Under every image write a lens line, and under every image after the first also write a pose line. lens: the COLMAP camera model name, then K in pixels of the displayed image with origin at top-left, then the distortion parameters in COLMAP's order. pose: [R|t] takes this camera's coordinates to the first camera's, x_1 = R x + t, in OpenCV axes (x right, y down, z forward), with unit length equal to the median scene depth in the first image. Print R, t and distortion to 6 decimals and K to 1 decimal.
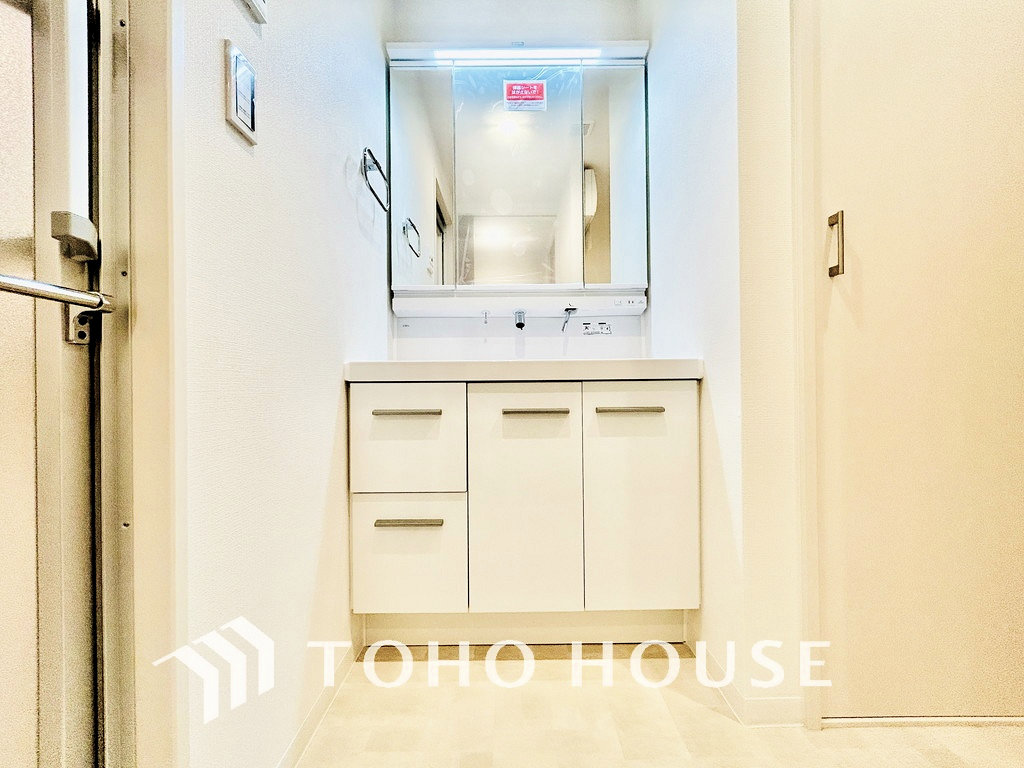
lens RADIAL K [[415.0, 0, 508.8], [0, 415.0, 383.6], [0, 0, 1]] dist [-0.000045, -0.000235]
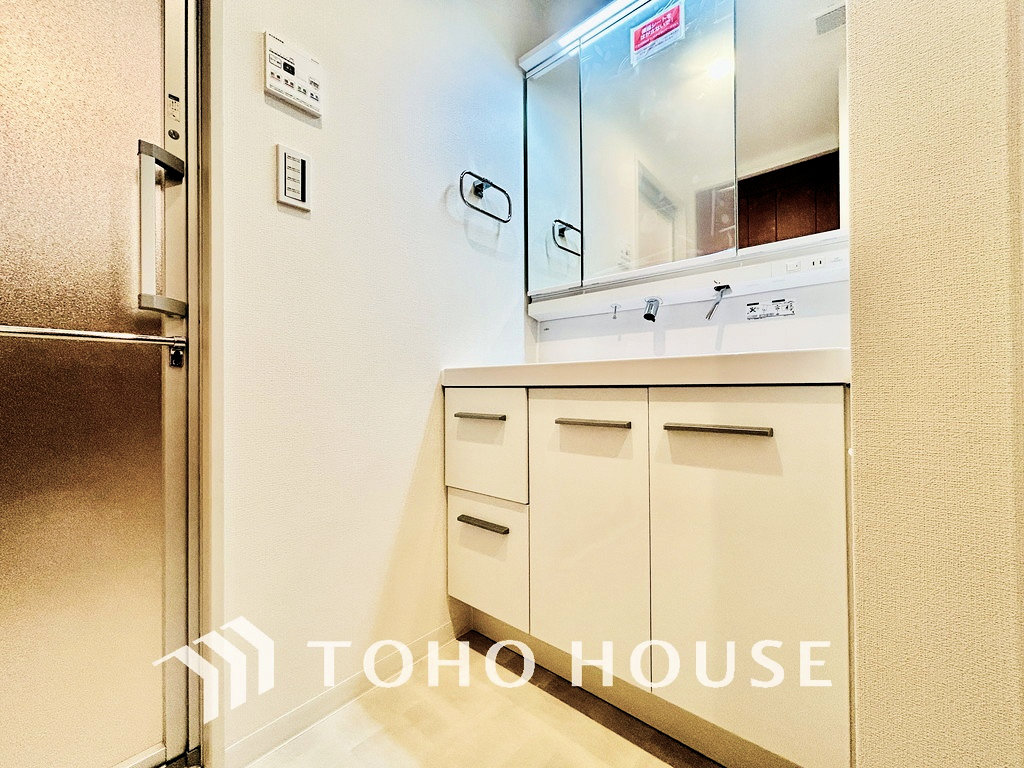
lens RADIAL K [[415.0, 0, 508.8], [0, 415.0, 383.6], [0, 0, 1]] dist [-0.000045, -0.000235]
pose [[0.749034, -0.000659, -0.662531, 0.418993], [0.000049, 1.000000, -0.000939, -0.009332], [0.662531, 0.000671, 0.749034, 0.233115]]
